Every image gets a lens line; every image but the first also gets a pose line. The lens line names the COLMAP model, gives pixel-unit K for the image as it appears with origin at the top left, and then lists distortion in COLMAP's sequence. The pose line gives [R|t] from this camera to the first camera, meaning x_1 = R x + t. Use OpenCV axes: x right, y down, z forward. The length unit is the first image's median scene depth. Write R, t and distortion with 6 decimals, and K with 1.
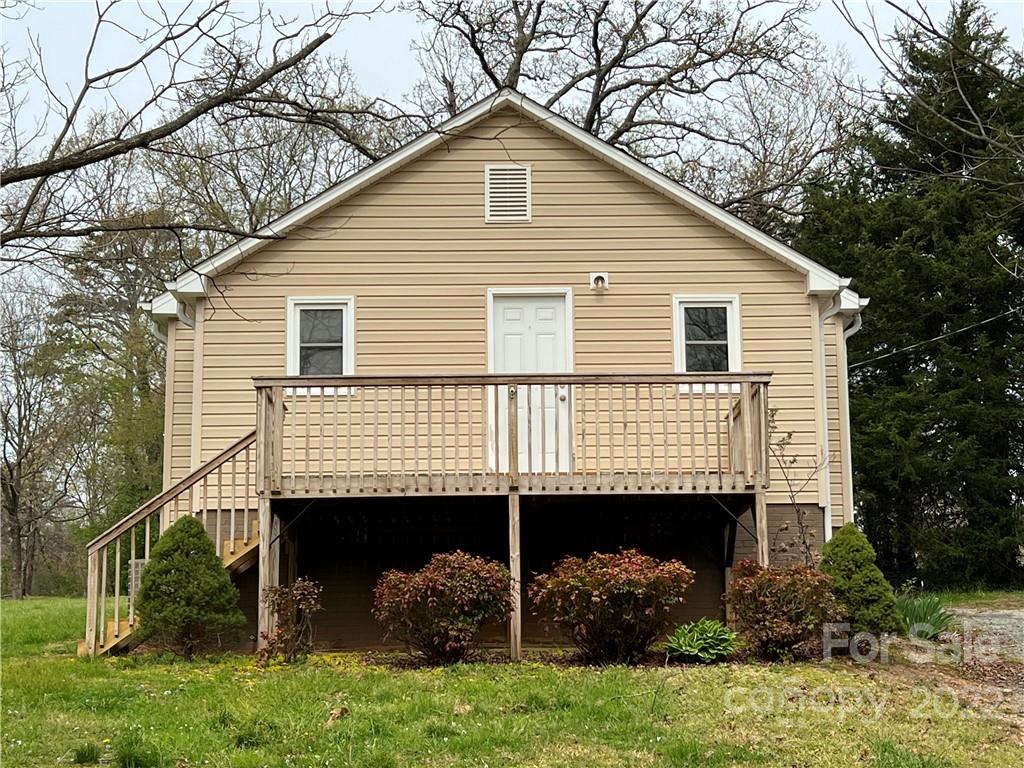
lens RADIAL K [[1717.5, 0, 512.0], [0, 1717.5, 384.0], [0, 0, 1]] dist [0.110224, -0.005140]
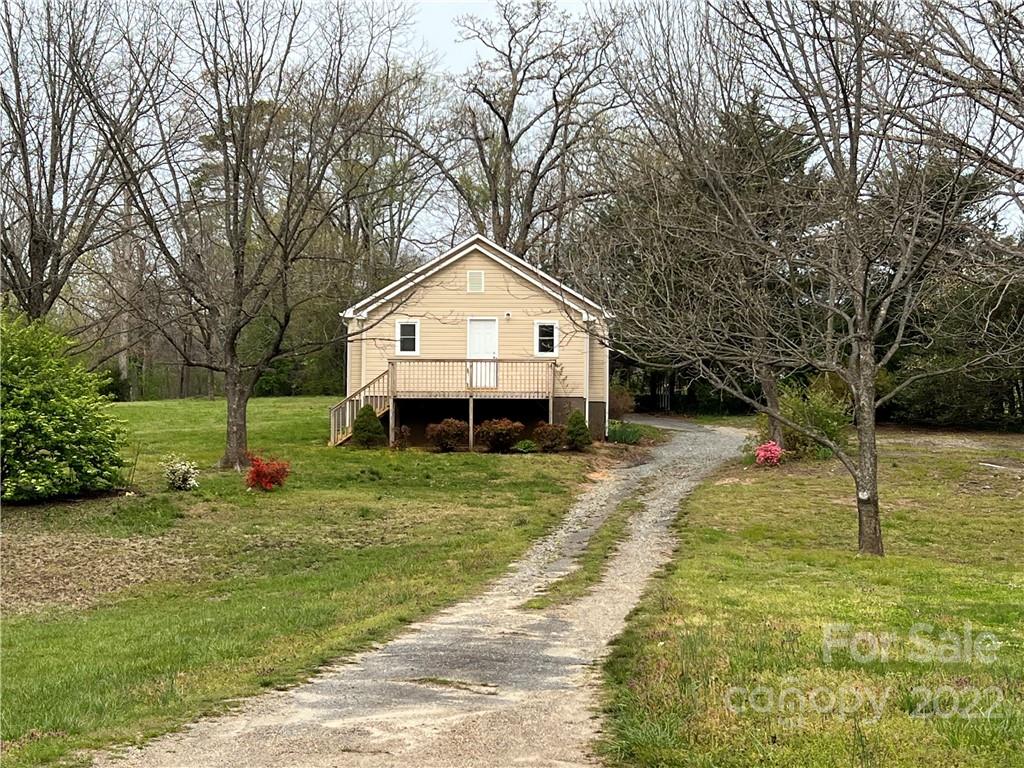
lens RADIAL K [[1717.5, 0, 512.0], [0, 1717.5, 384.0], [0, 0, 1]] dist [0.110224, -0.005140]
pose [[0.999423, 0.018338, -0.028607, 0.162504], [-0.014578, 0.991857, 0.126521, -0.353025], [0.030694, -0.126031, 0.991551, -2.057568]]
